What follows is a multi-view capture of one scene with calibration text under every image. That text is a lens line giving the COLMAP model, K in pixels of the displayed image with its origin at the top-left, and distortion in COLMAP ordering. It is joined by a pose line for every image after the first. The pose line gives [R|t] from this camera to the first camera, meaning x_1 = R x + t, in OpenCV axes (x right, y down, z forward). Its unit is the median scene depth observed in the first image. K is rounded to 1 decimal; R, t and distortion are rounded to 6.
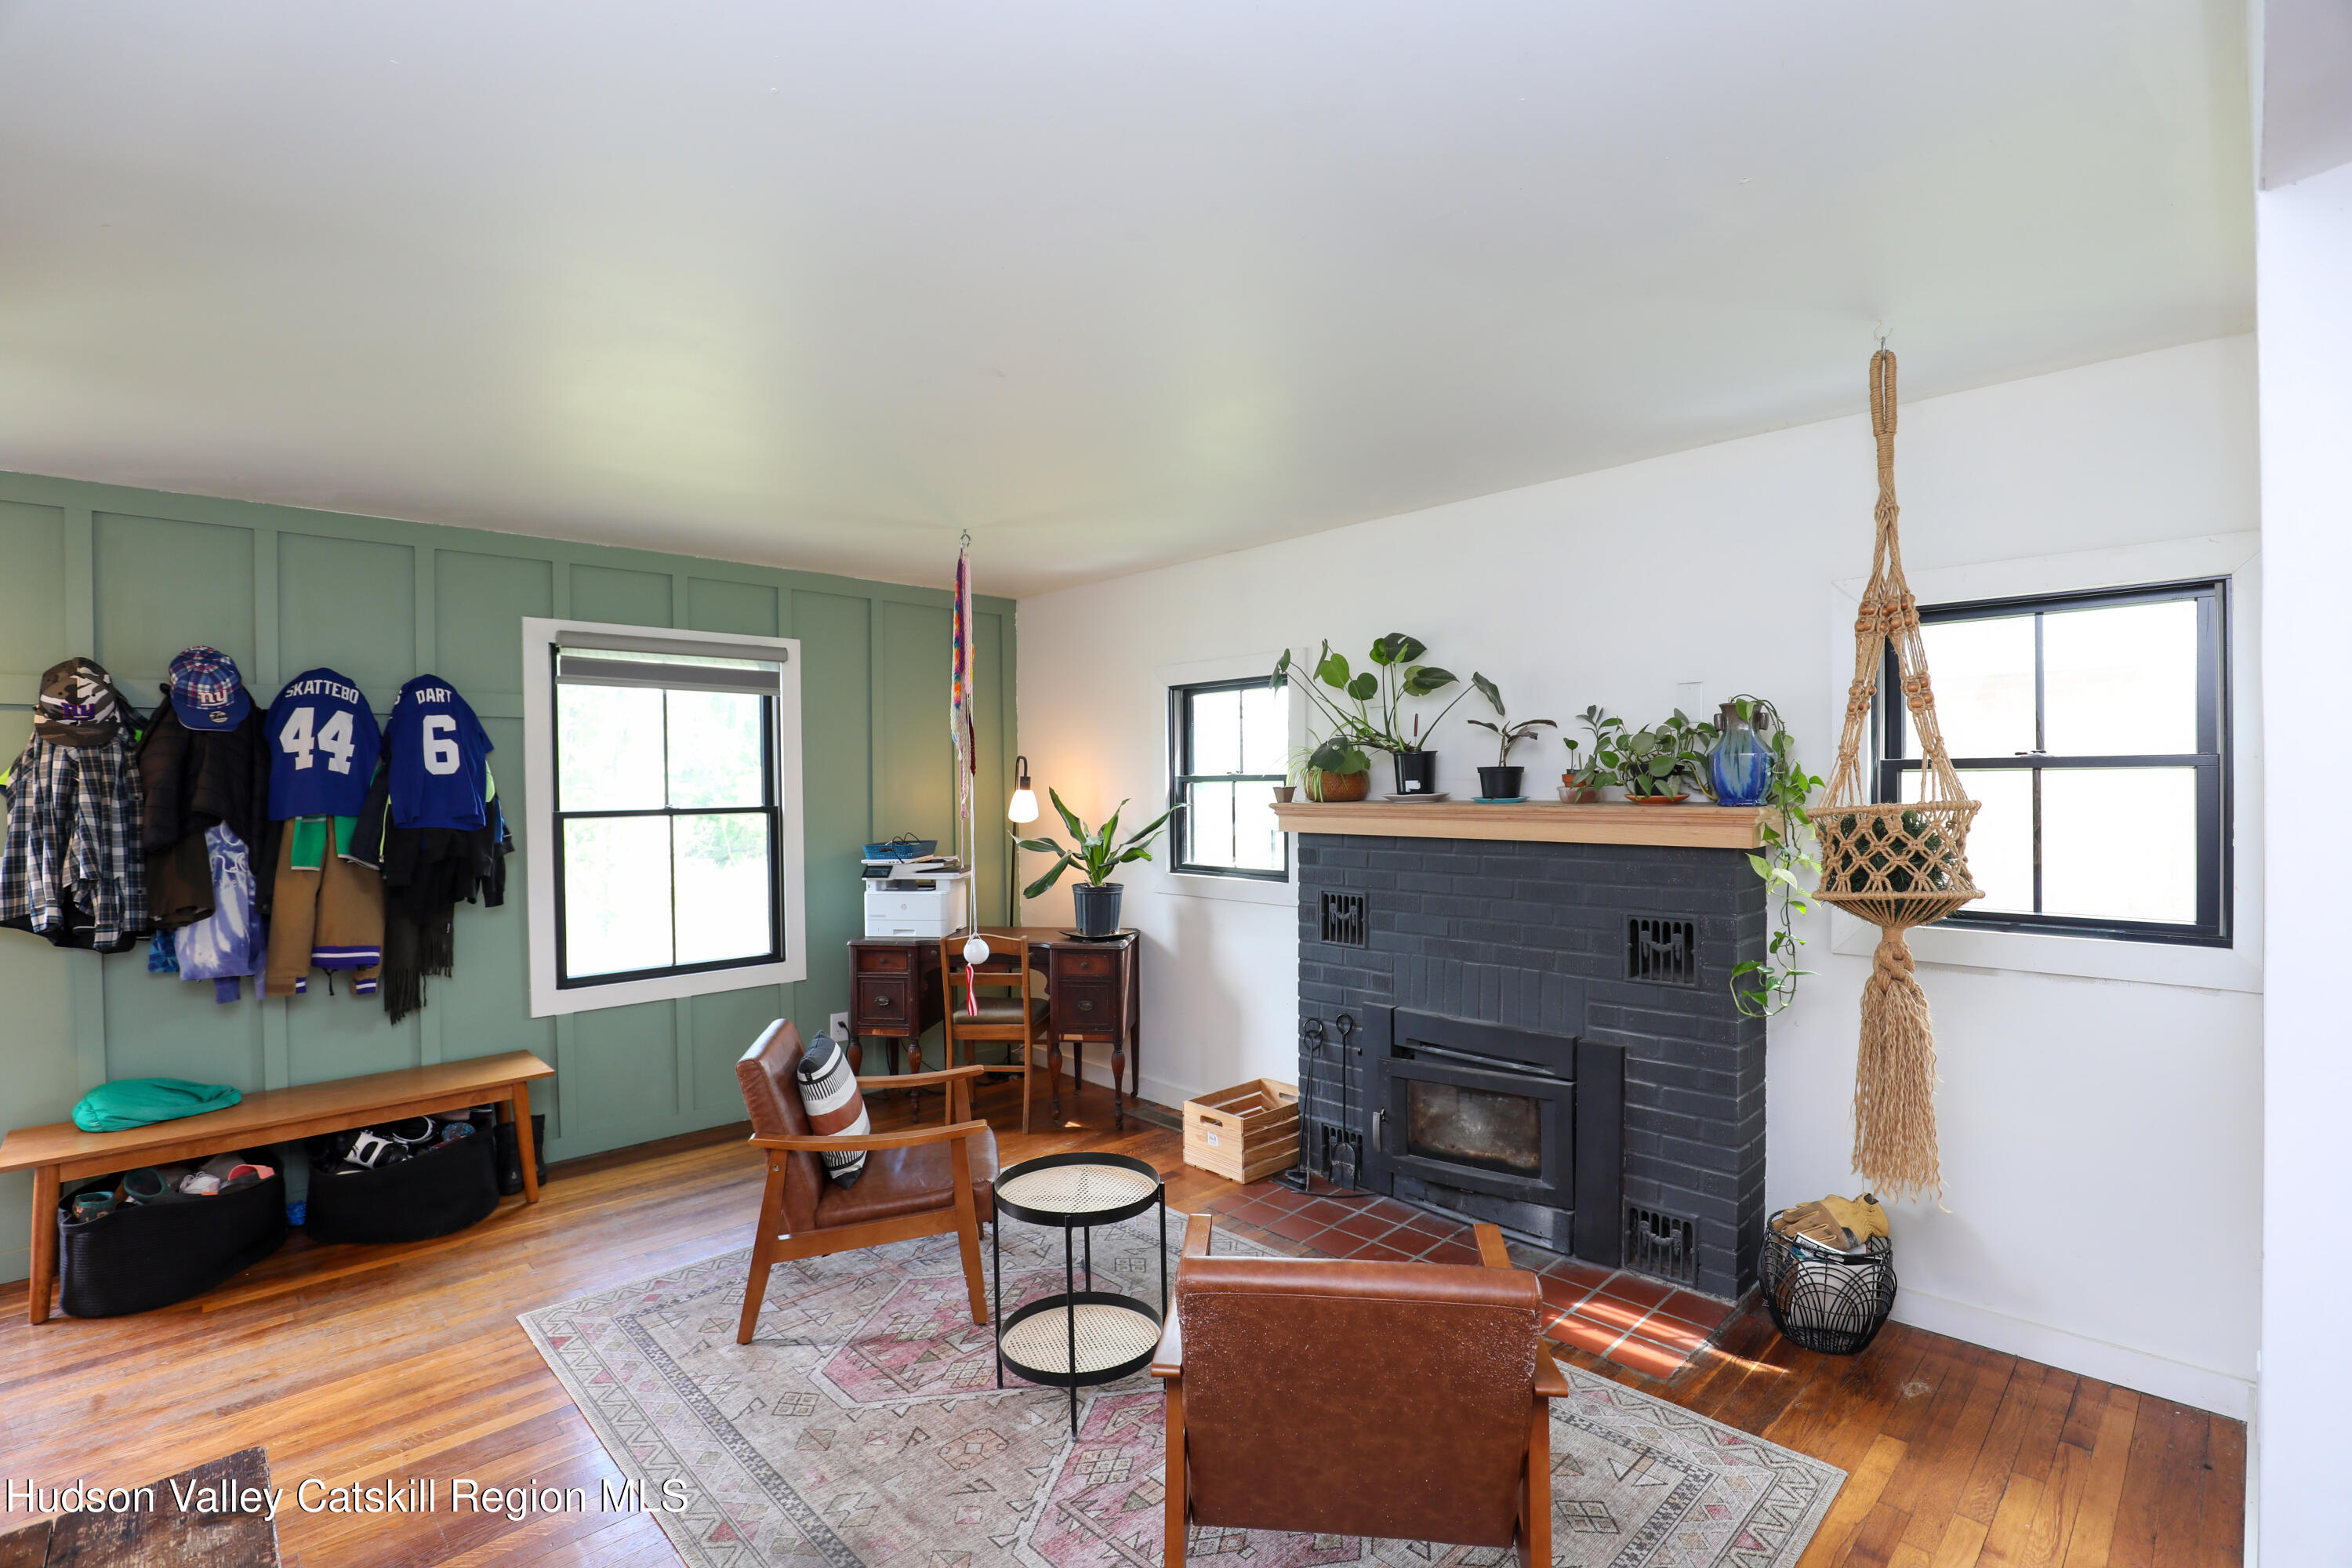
lens RADIAL K [[1071.6, 0, 1158.3], [0, 1071.6, 790.9], [0, 0, 1]] dist [-0.037353, 0.007791]
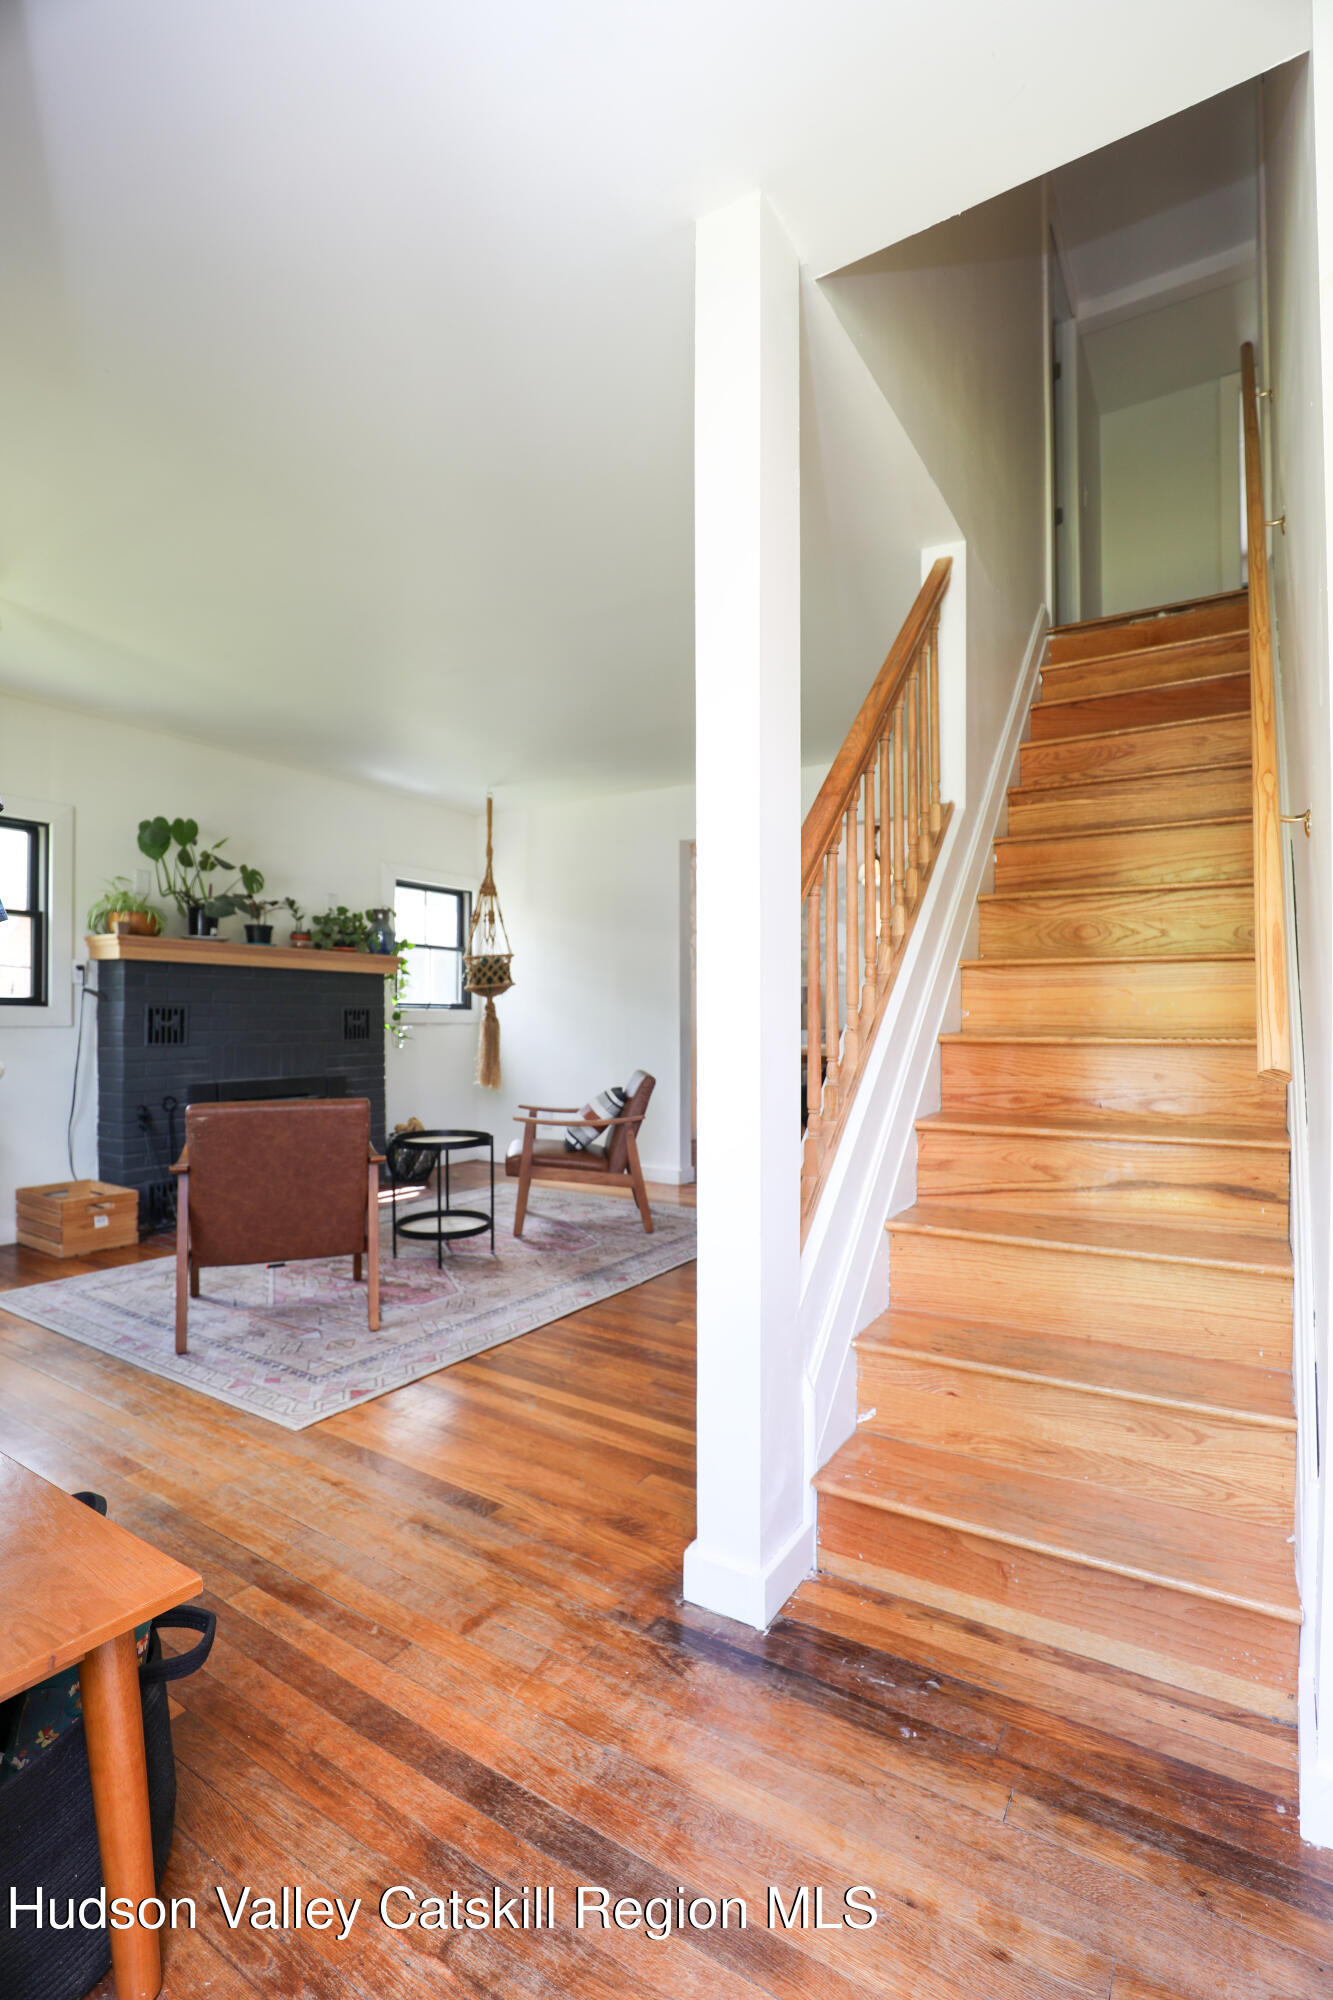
lens RADIAL K [[911.3, 0, 665.4], [0, 911.3, 1020.3], [0, 0, 1]] dist [-0.037353, 0.007791]
pose [[-0.241369, 0.008626, 0.970395, -1.165036], [0.006921, 0.999950, -0.007167, 0.135495], [-0.970409, 0.004986, -0.241416, 0.721547]]
